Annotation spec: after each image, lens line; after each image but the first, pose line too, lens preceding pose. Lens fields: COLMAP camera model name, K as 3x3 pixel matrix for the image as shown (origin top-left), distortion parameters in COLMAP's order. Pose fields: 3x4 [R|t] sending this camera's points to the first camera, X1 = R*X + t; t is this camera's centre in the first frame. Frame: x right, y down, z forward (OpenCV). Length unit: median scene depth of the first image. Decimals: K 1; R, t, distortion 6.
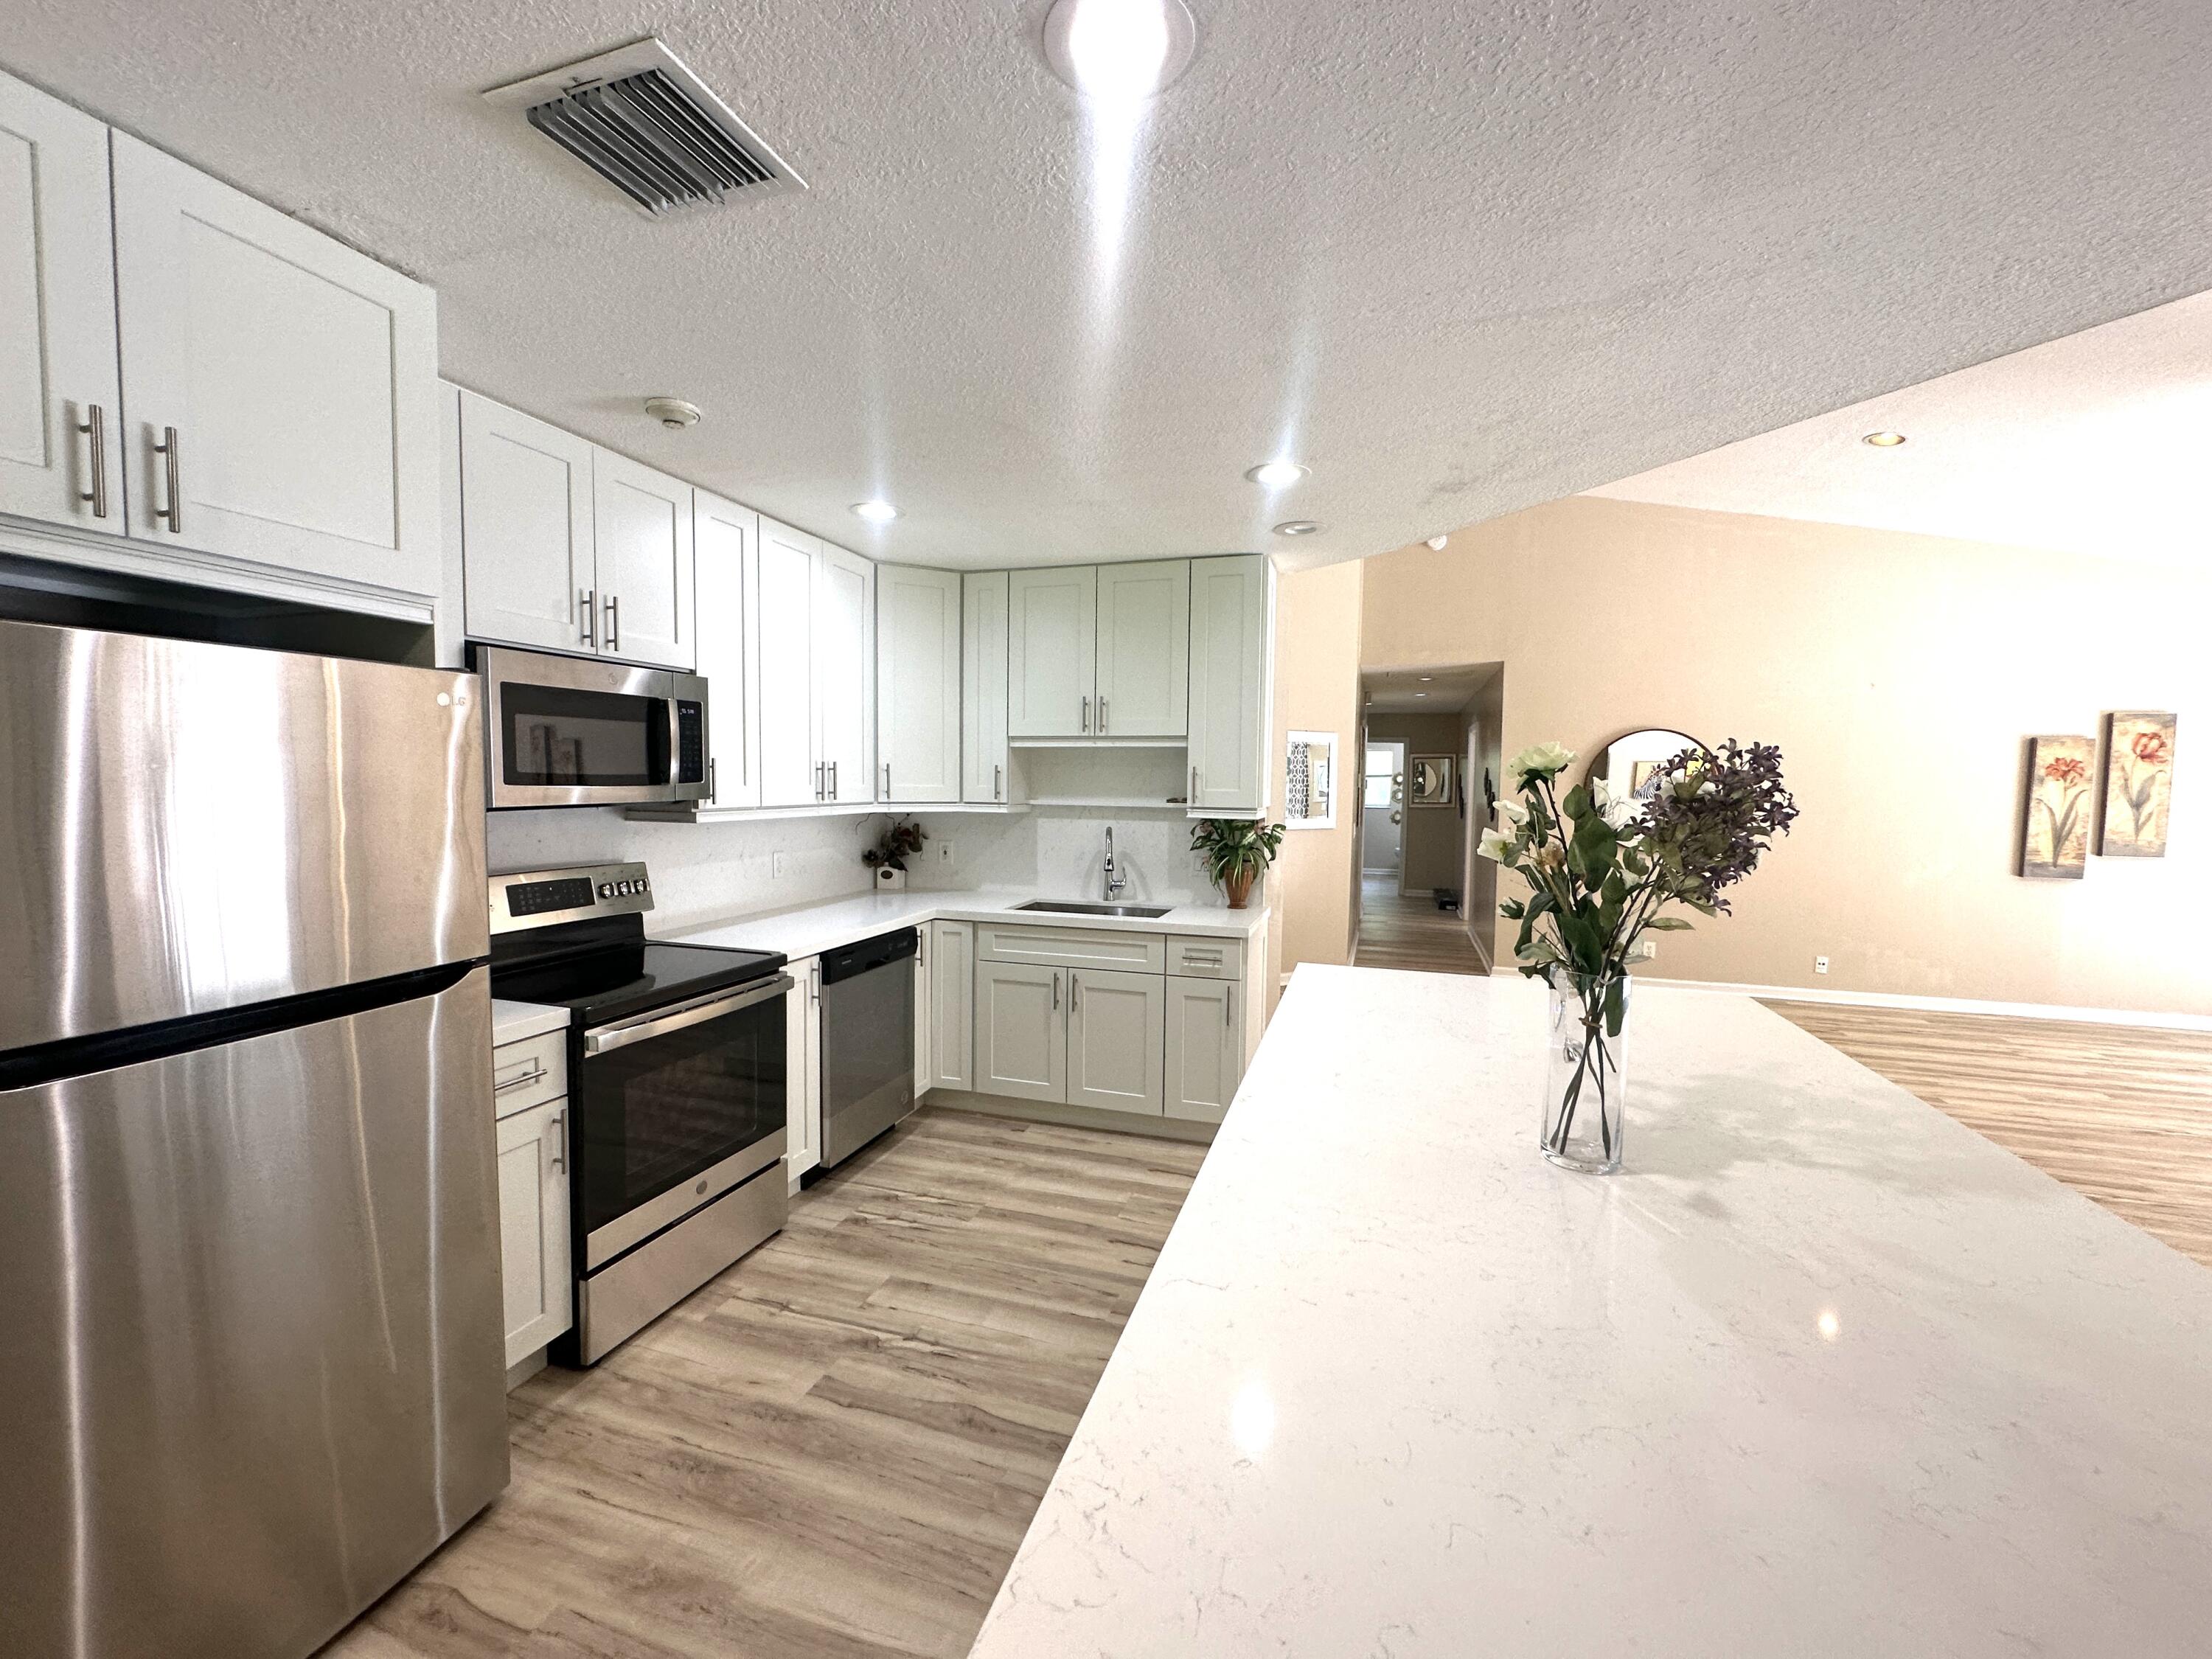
lens RADIAL K [[879.7, 0, 1105.3], [0, 879.7, 828.3], [0, 0, 1]] dist [-0.003867, 0.001079]
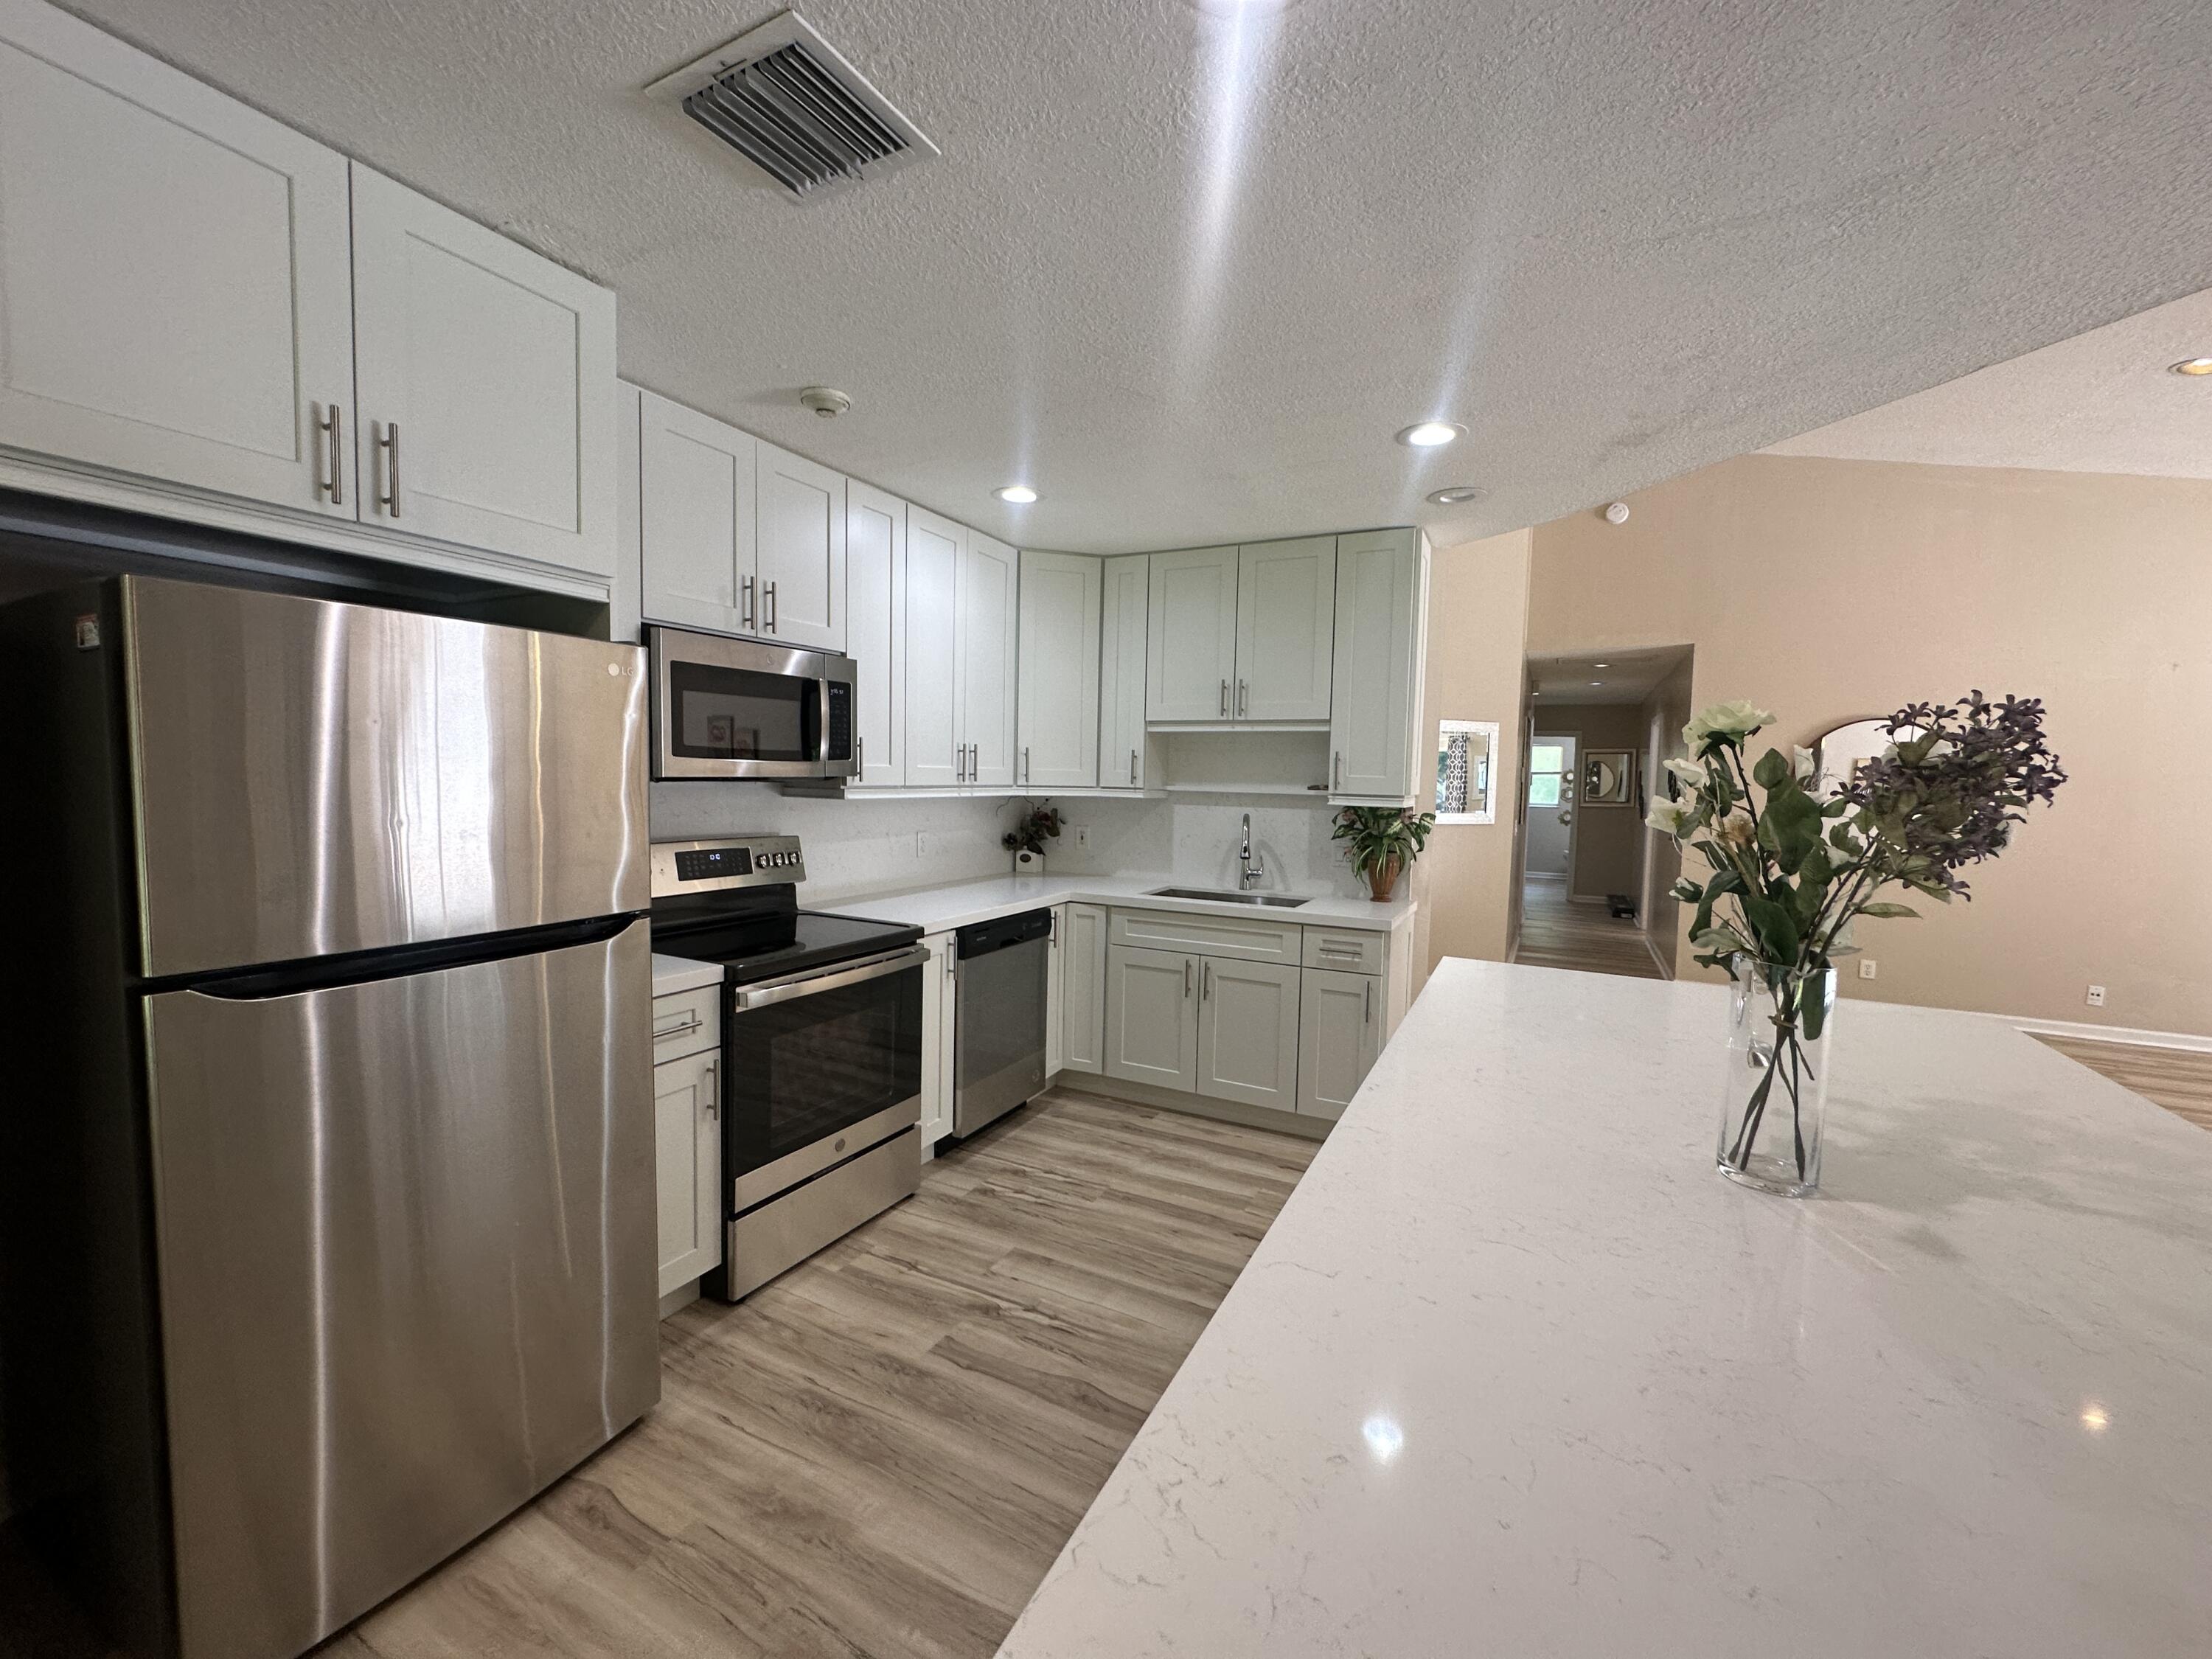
lens RADIAL K [[879.7, 0, 1106.9], [0, 879.7, 828.0], [0, 0, 1]] dist [-0.003867, 0.001079]
pose [[0.986573, 0.019867, -0.162106, 0.016447], [-0.019387, 0.999802, 0.004544, 0.020793], [0.162164, -0.001340, 0.986763, 0.019330]]
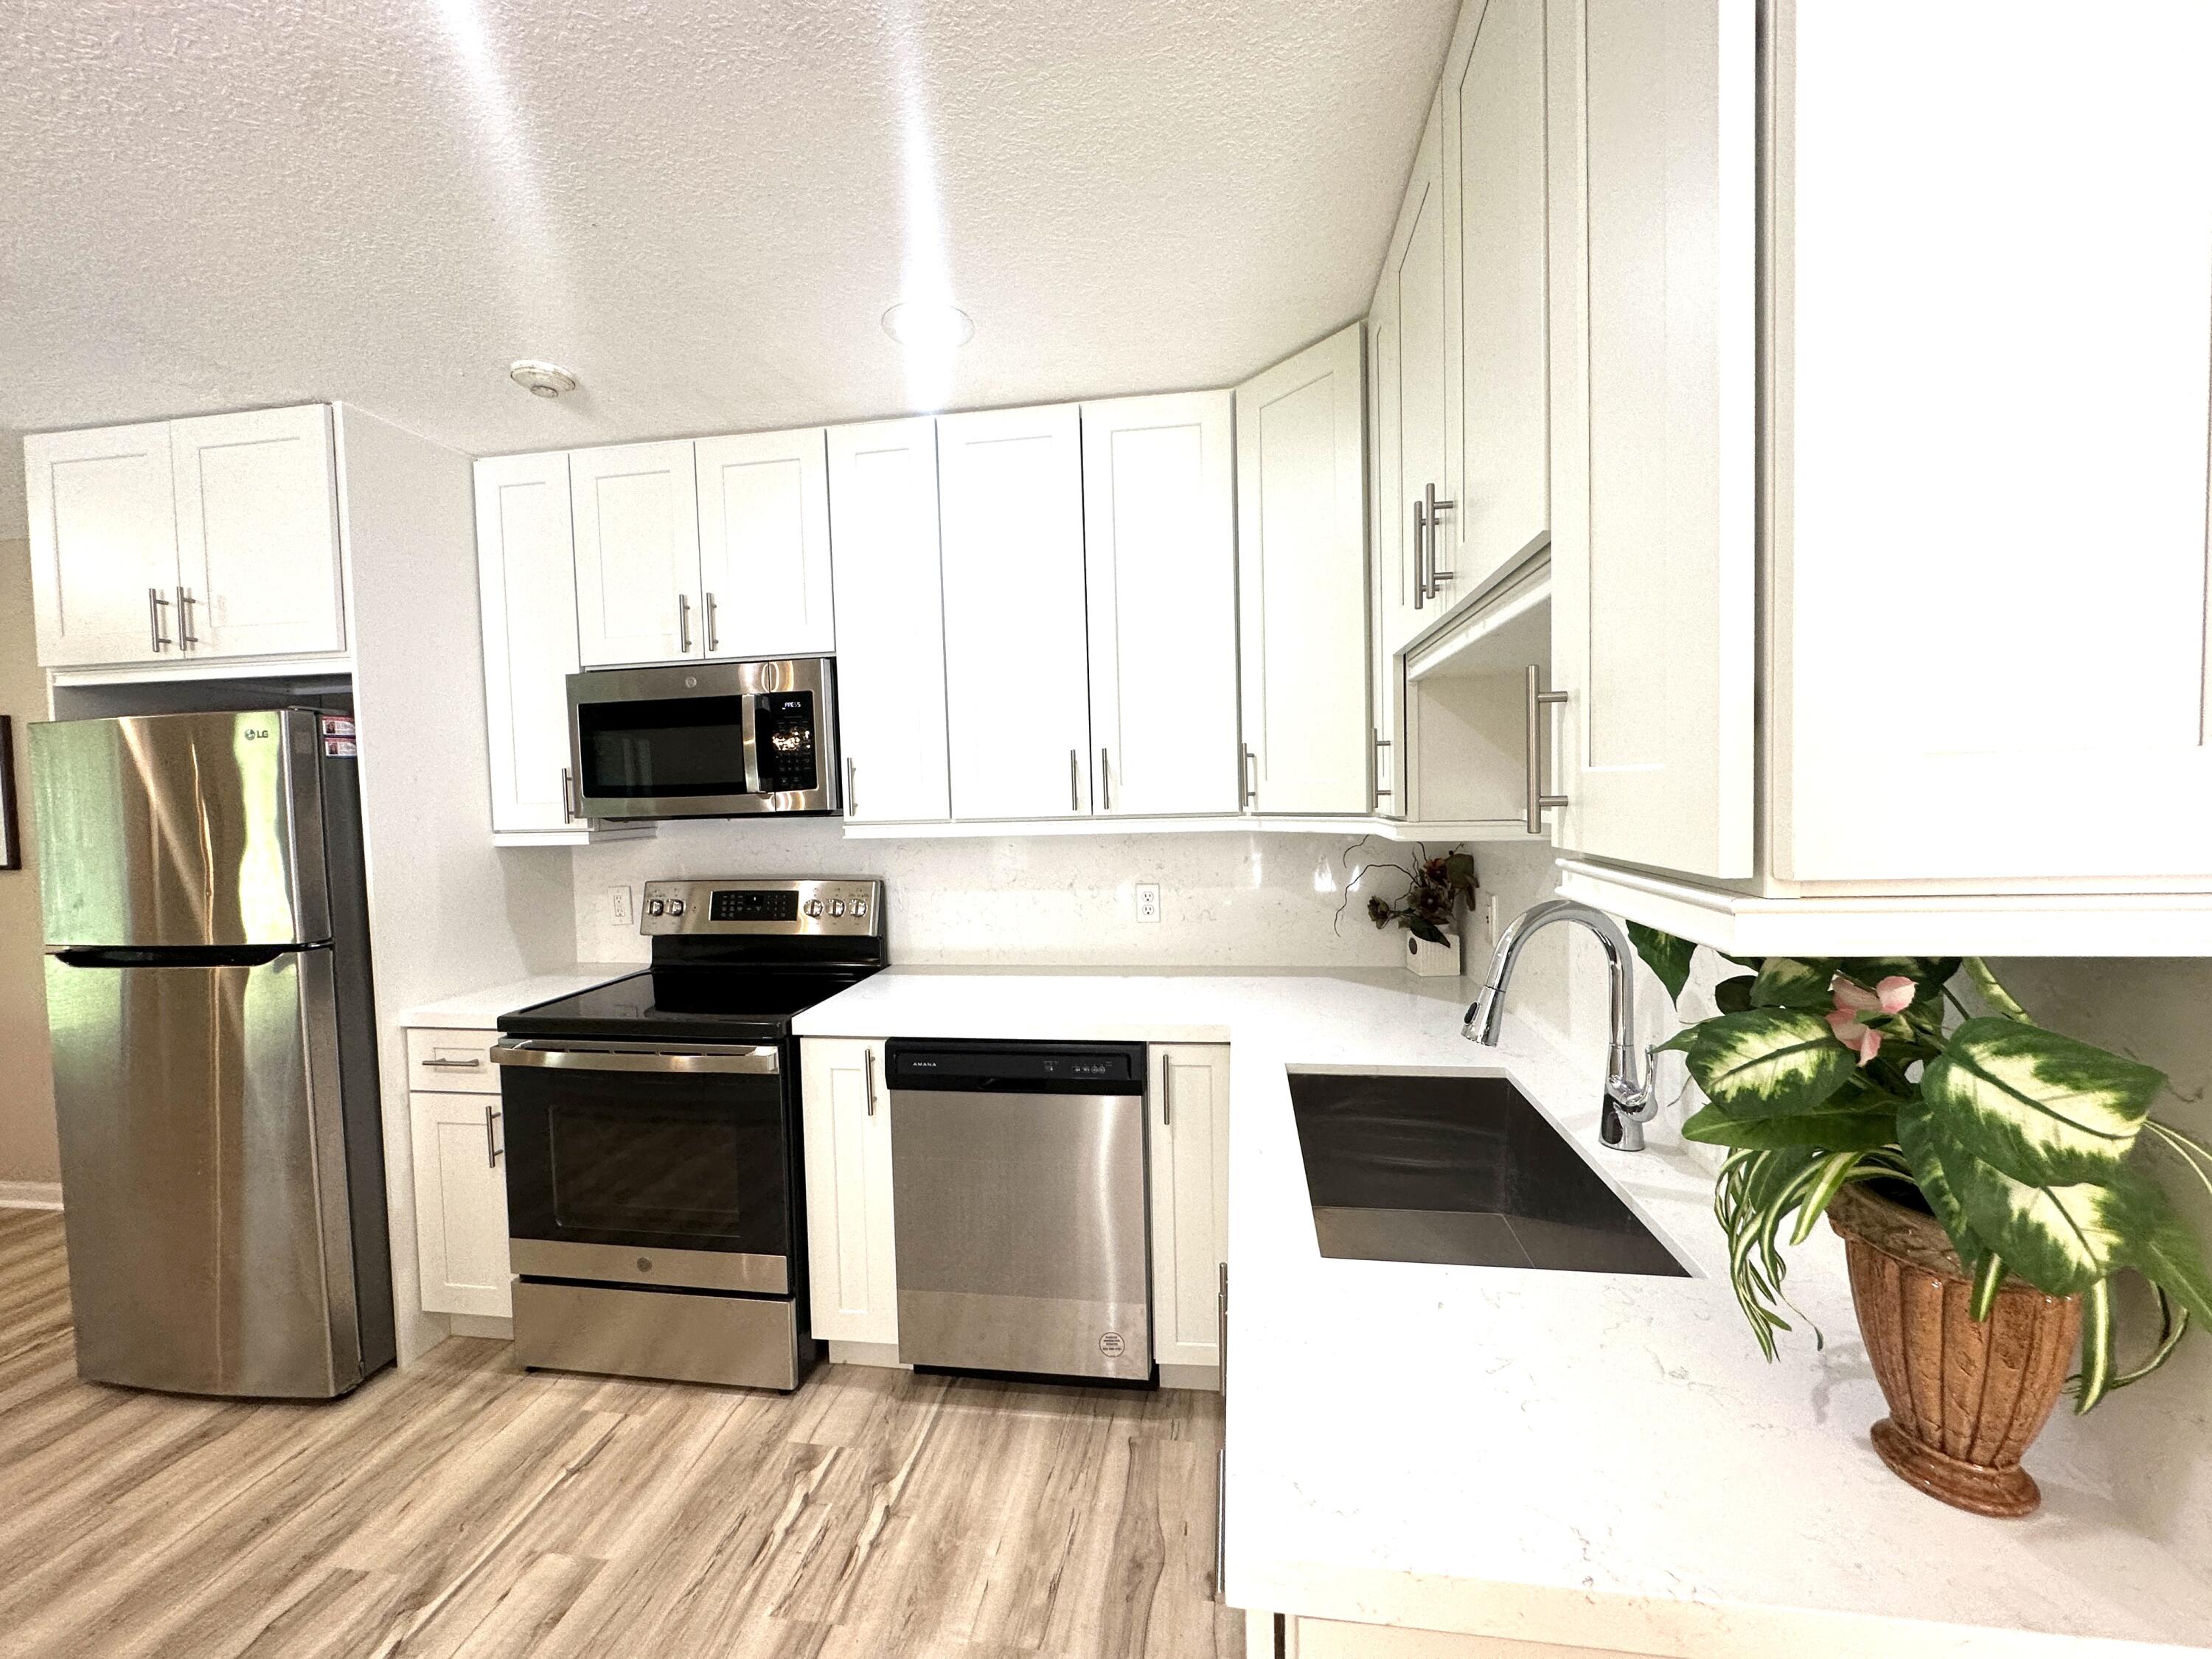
lens RADIAL K [[879.7, 0, 1104.8], [0, 879.7, 829.2], [0, 0, 1]] dist [-0.003867, 0.001079]
pose [[0.165553, 0.028764, -0.985781, 0.452123], [-0.026530, 0.999343, 0.024705, -0.049189], [0.985844, 0.022063, 0.166208, 1.305633]]
